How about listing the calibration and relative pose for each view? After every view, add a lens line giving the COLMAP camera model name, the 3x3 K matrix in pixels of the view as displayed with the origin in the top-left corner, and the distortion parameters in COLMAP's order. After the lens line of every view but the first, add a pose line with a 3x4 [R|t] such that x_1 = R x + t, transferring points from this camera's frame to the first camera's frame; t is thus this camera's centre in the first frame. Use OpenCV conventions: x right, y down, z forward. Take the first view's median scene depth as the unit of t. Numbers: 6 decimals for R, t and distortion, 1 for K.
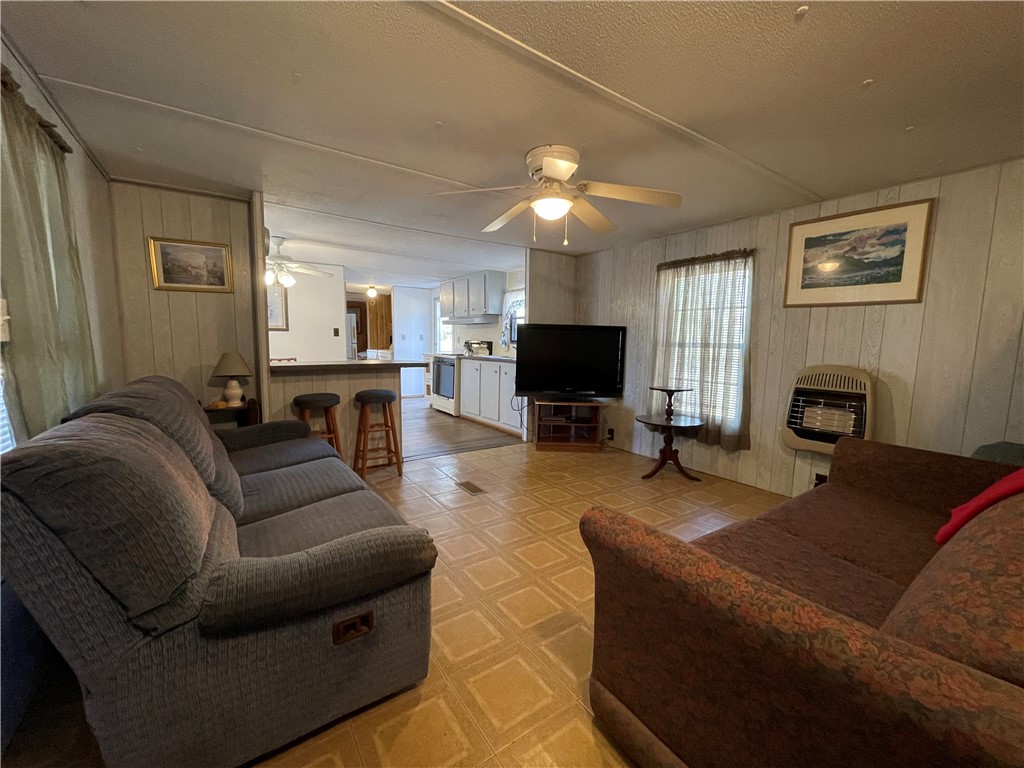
lens RADIAL K [[411.1, 0, 509.0], [0, 411.1, 386.8], [0, 0, 1]] dist [-0.001631, -0.000072]
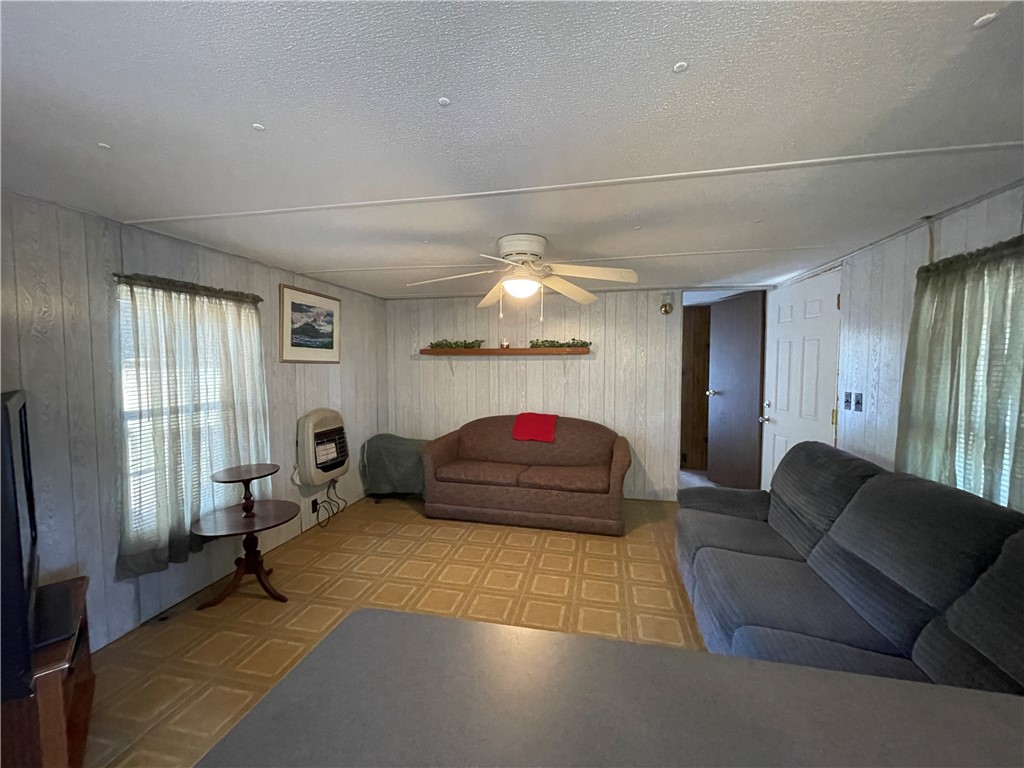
lens RADIAL K [[411.1, 0, 513.6], [0, 411.1, 386.1], [0, 0, 1]] dist [-0.001631, -0.000072]
pose [[-0.676981, -0.055828, 0.733880, -0.494963], [0.074159, 0.986871, 0.143482, -0.243054], [-0.732255, 0.151558, -0.663952, 1.285929]]
